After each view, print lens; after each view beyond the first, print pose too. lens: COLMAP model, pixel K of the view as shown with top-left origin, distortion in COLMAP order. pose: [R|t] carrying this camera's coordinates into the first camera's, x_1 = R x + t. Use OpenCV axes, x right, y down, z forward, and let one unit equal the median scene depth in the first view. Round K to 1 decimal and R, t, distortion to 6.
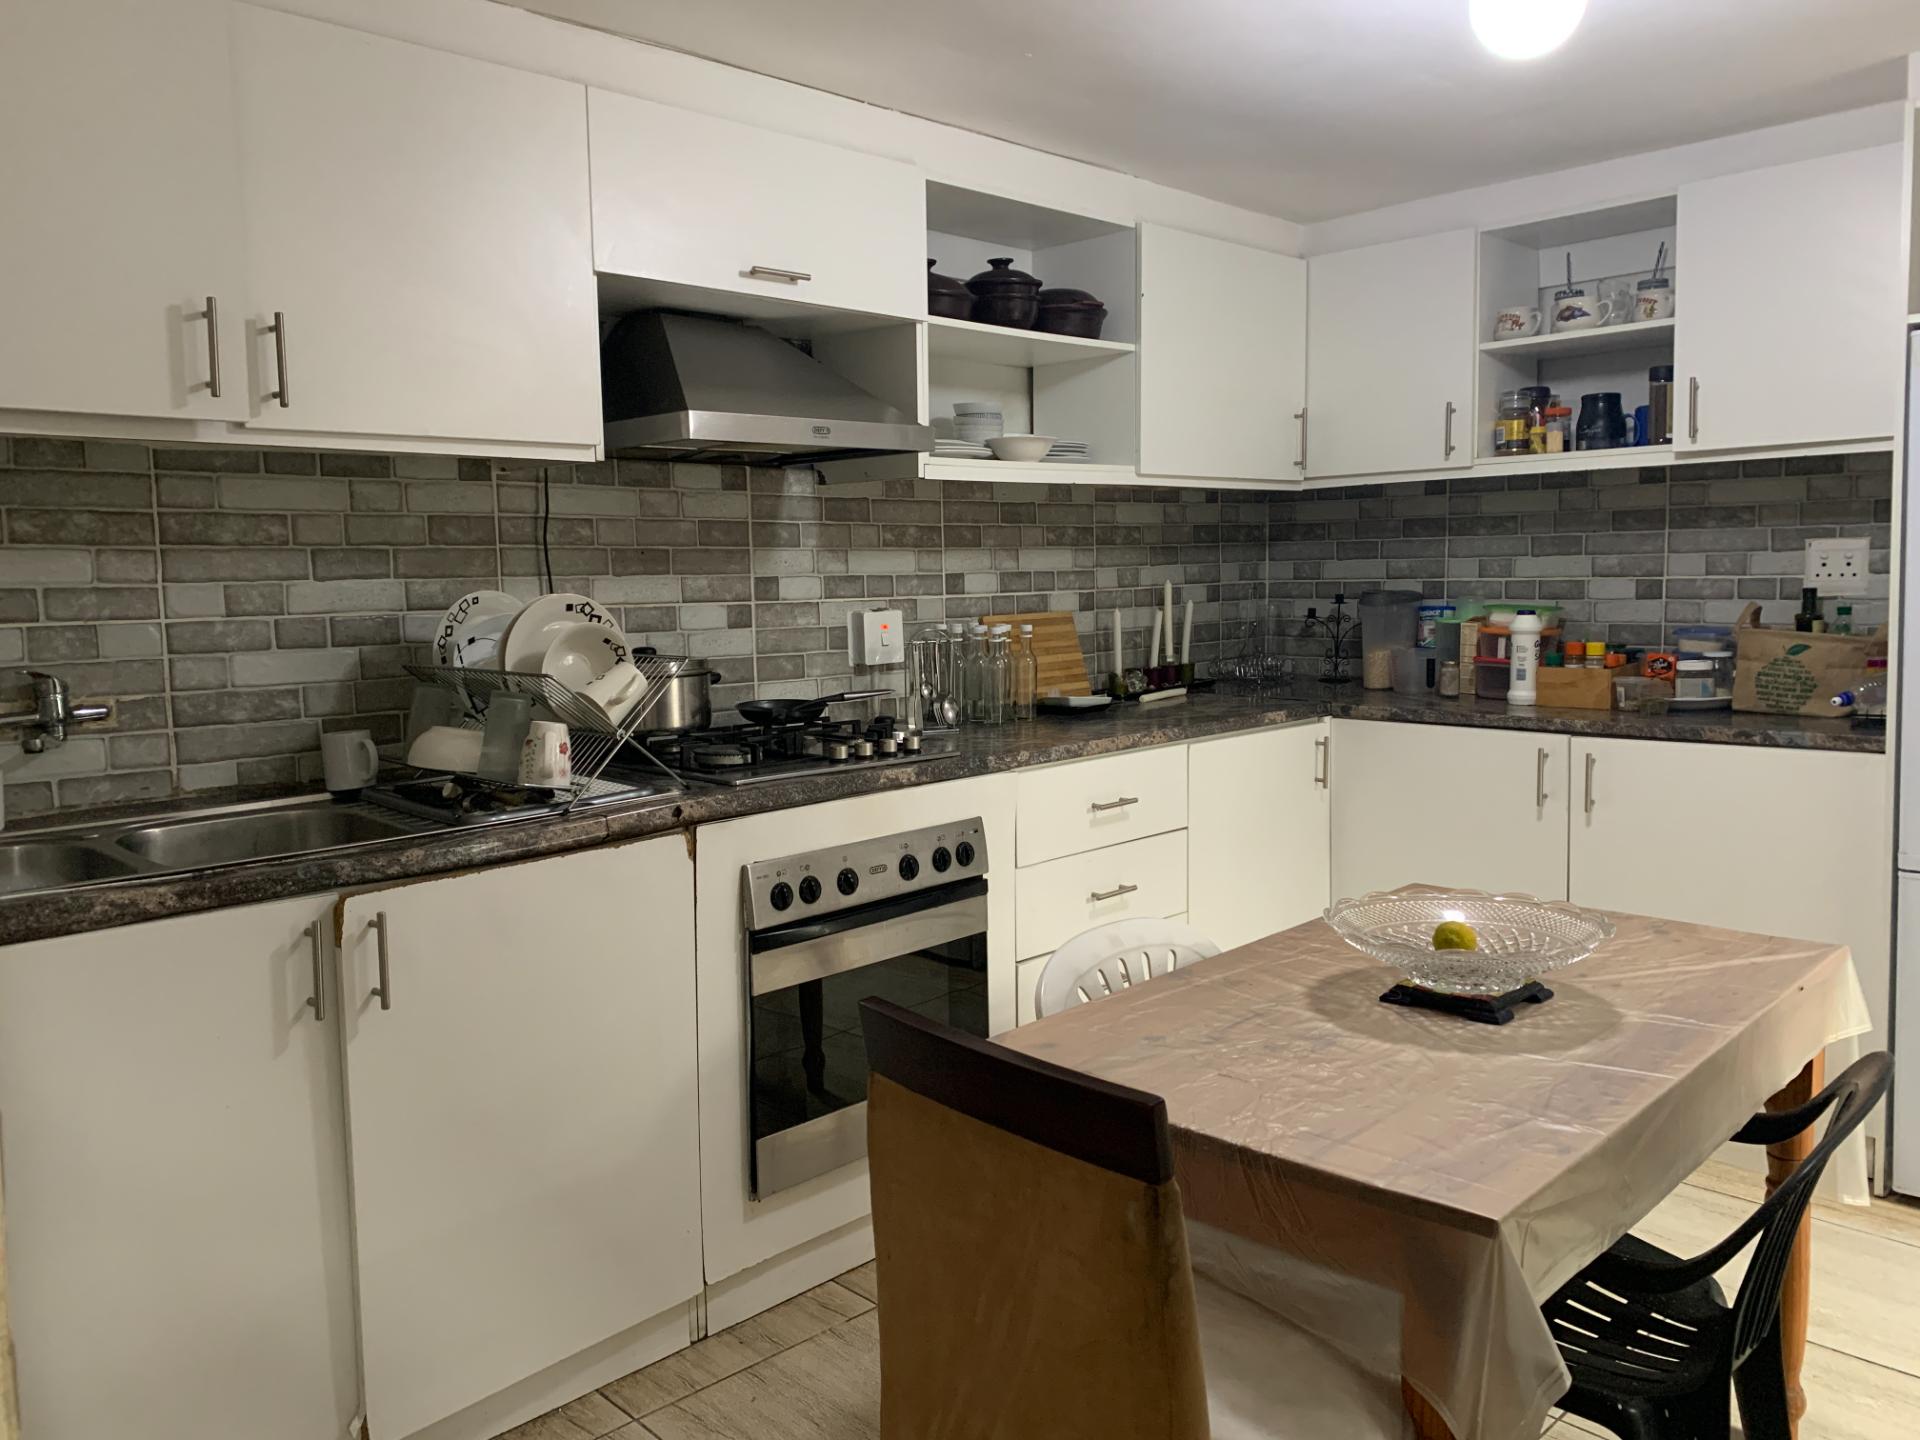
lens RADIAL K [[1435.7, 0, 946.9], [0, 1435.7, 720.1], [0, 0, 1]] dist [0.090921, -0.171833]
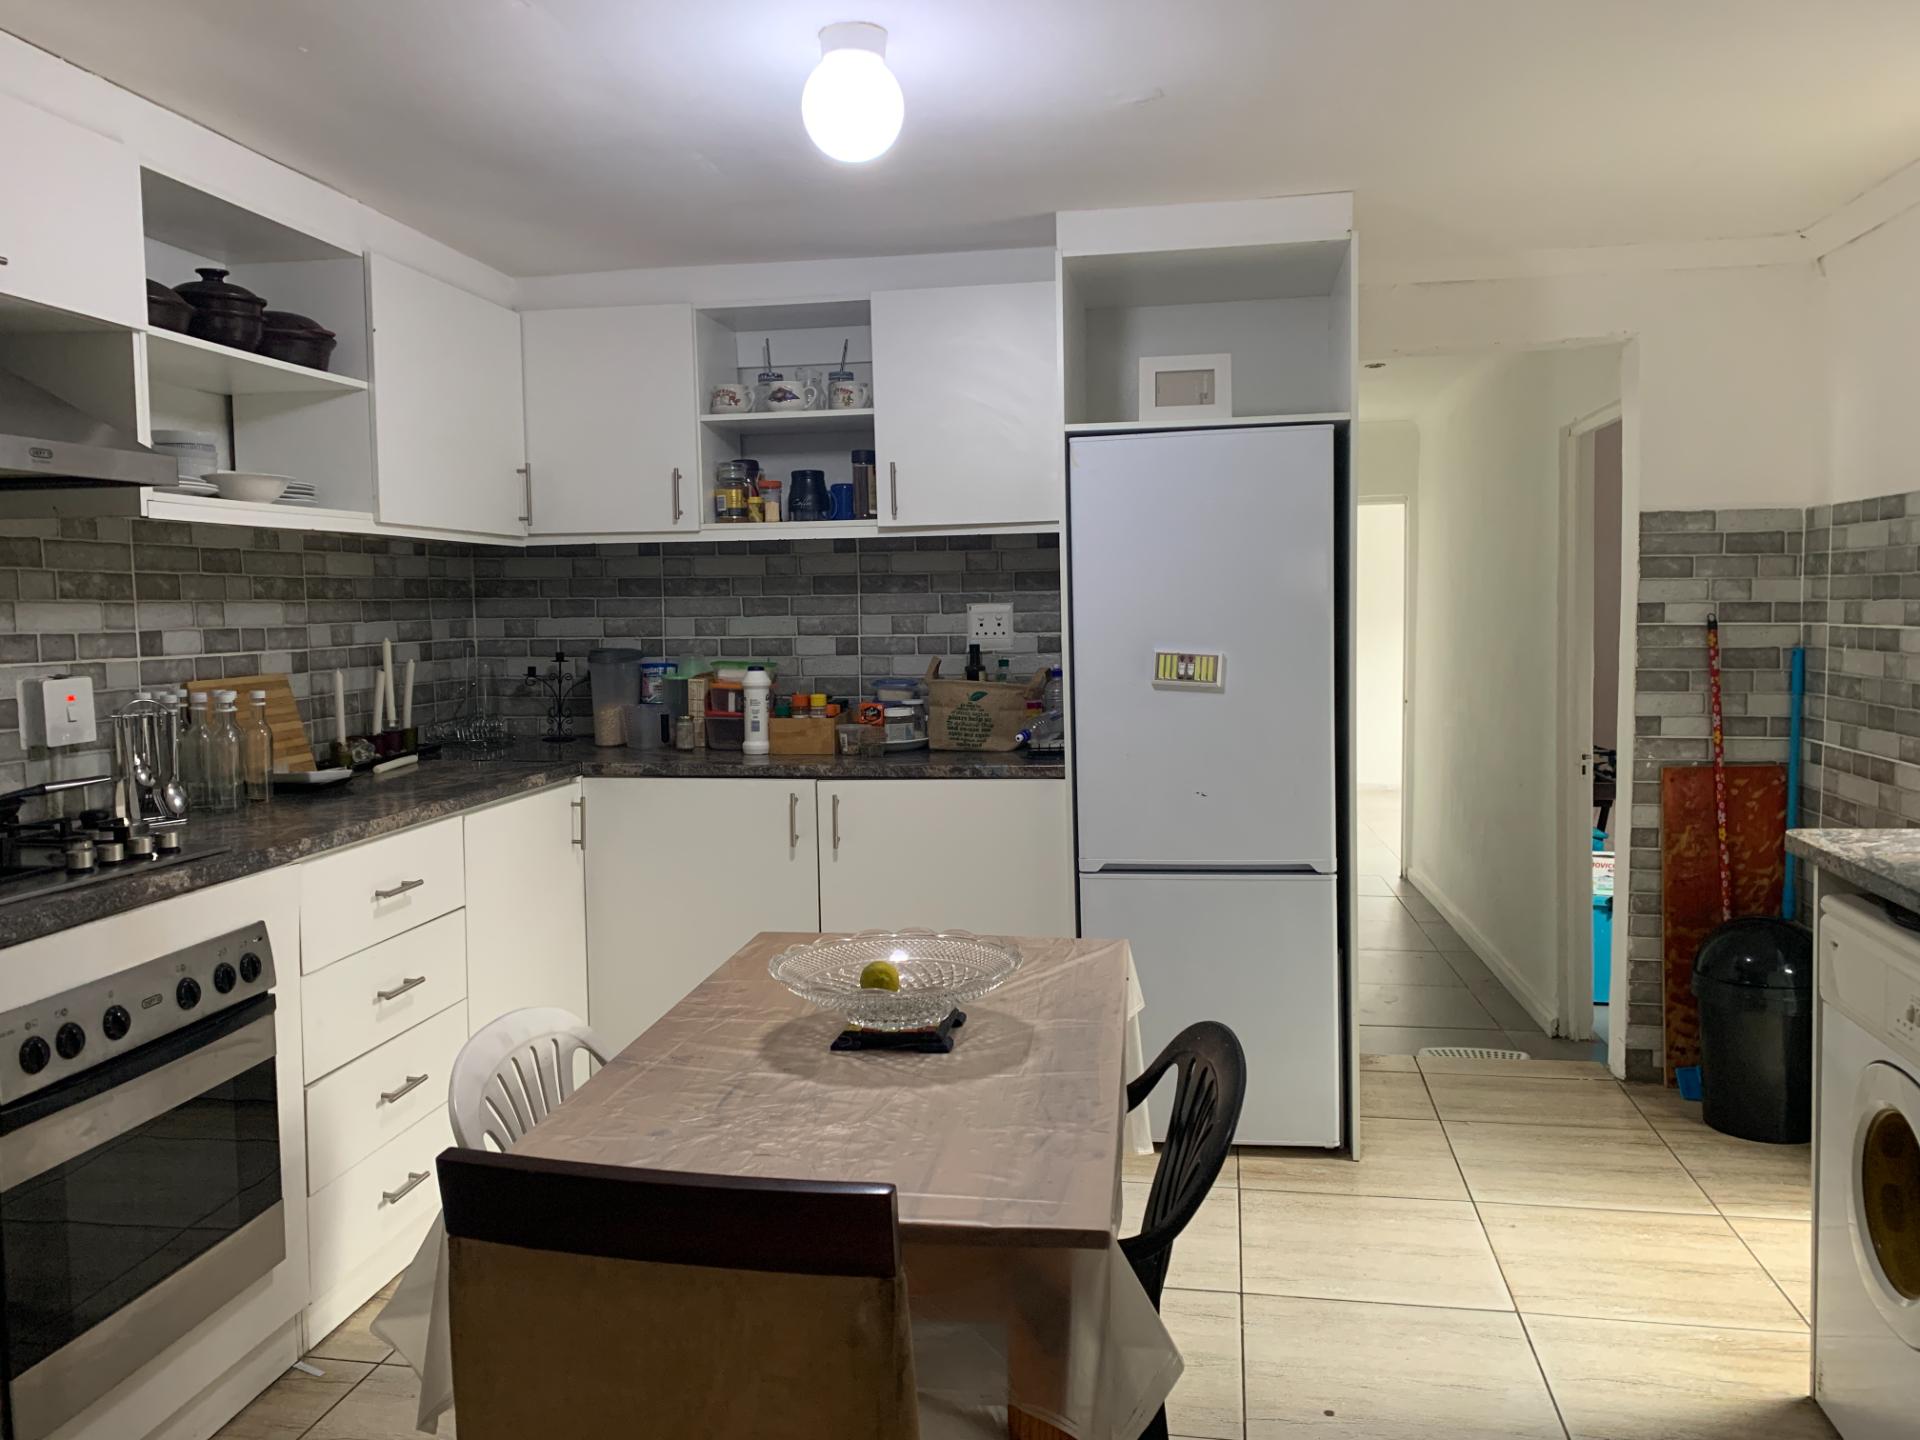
lens RADIAL K [[1435.7, 0, 946.9], [0, 1435.7, 720.1], [0, 0, 1]] dist [0.090921, -0.171833]
pose [[0.810082, -0.037894, 0.585091, -0.130996], [0.059788, 0.998046, -0.018139, -0.009595], [-0.583260, 0.049676, 0.810765, 0.064472]]
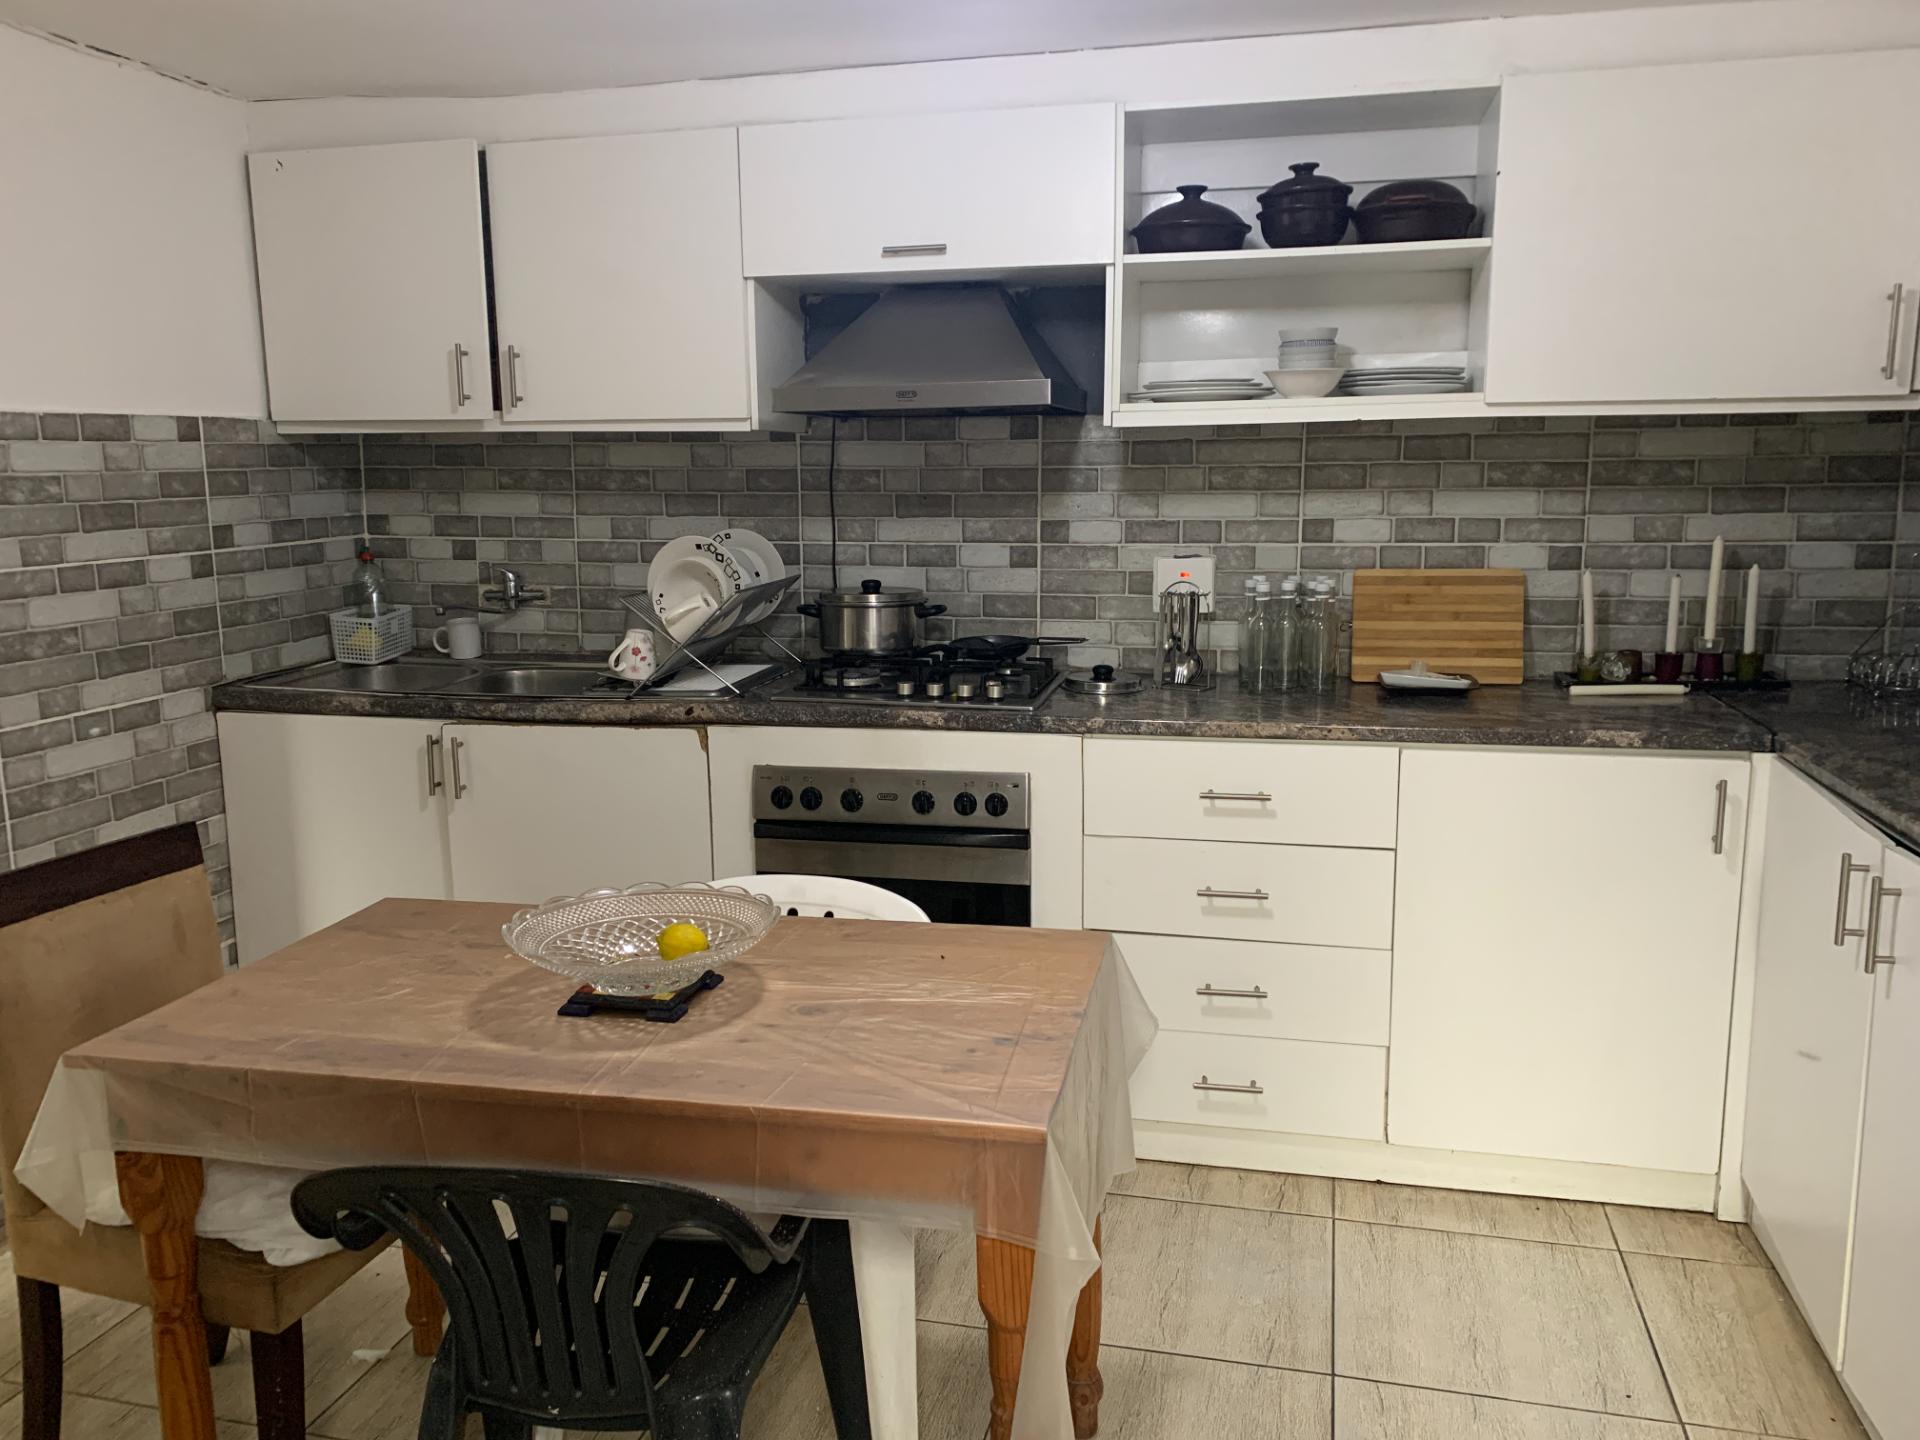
lens RADIAL K [[1435.7, 0, 946.9], [0, 1435.7, 720.1], [0, 0, 1]] dist [0.090921, -0.171833]
pose [[0.537256, 0.159076, -0.828282, 0.739991], [-0.090210, 0.987257, 0.131094, -0.087046], [0.838581, 0.004288, 0.544760, 0.363149]]
